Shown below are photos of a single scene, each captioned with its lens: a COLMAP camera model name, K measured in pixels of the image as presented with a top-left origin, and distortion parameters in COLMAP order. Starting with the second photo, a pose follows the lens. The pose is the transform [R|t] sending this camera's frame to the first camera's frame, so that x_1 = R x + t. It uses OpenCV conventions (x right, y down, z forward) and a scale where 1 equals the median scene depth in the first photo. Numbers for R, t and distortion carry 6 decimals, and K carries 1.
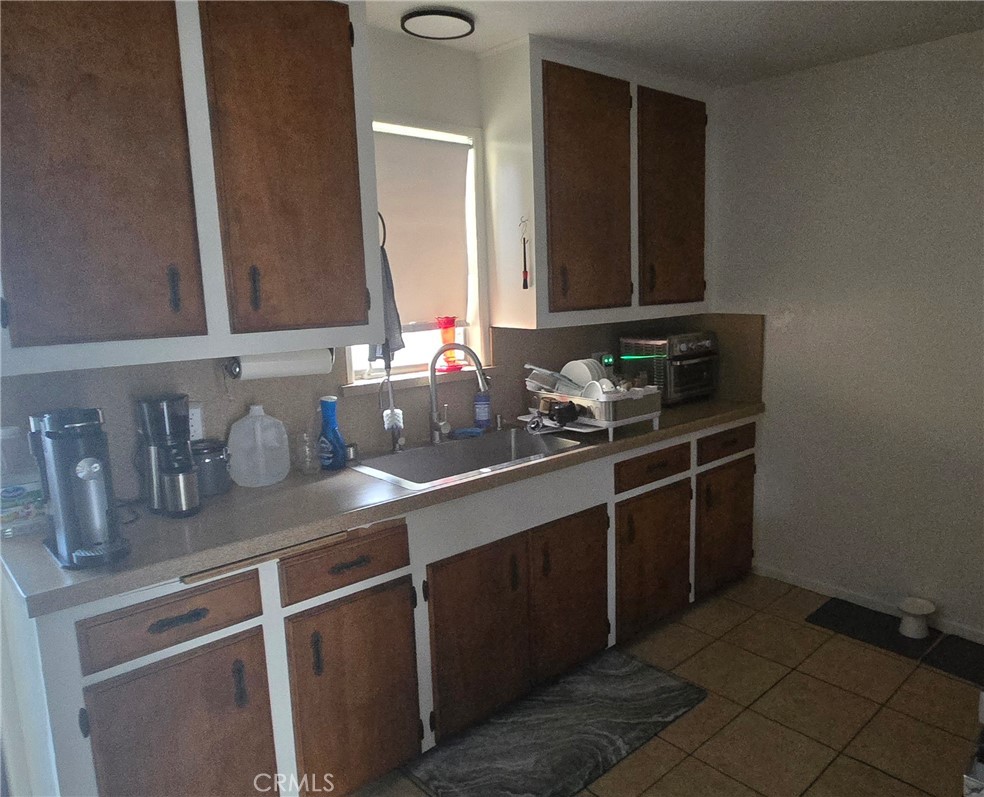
lens RADIAL K [[697.6, 0, 492.0], [0, 697.6, 398.5], [0, 0, 1]] dist [-0.001469, 0.000567]
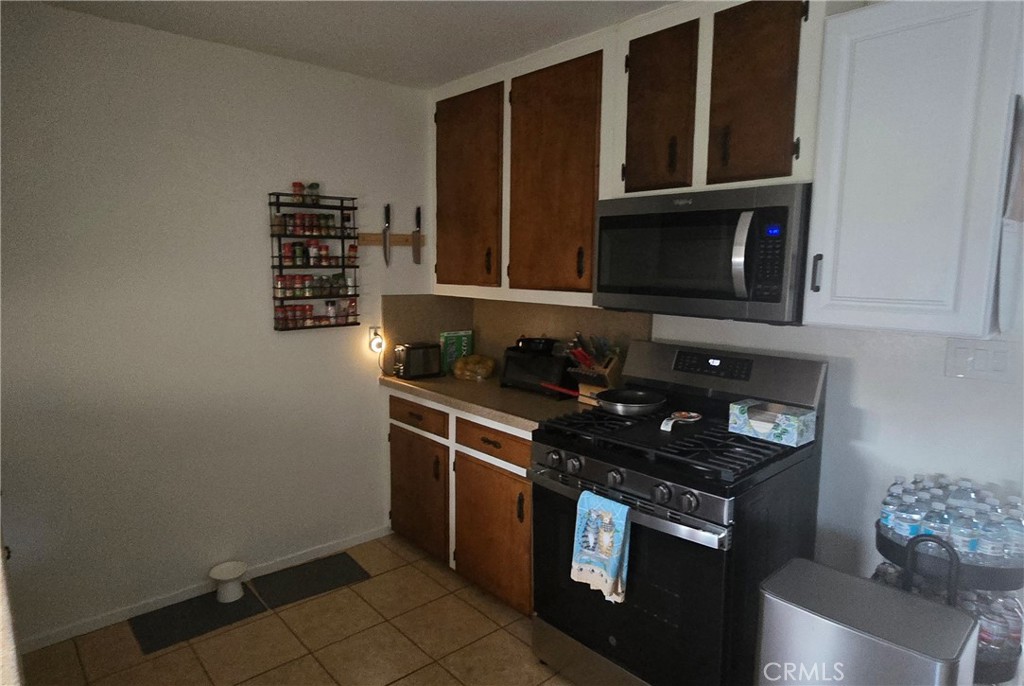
lens RADIAL K [[631.1, 0, 512.0], [0, 631.1, 343.0], [0, 0, 1]] dist [0.000790, -0.000077]
pose [[-0.010484, 0.150535, -0.988549, 1.217703], [-0.176034, 0.972886, 0.150016, -0.205077], [0.984328, 0.175591, 0.016300, 1.054651]]
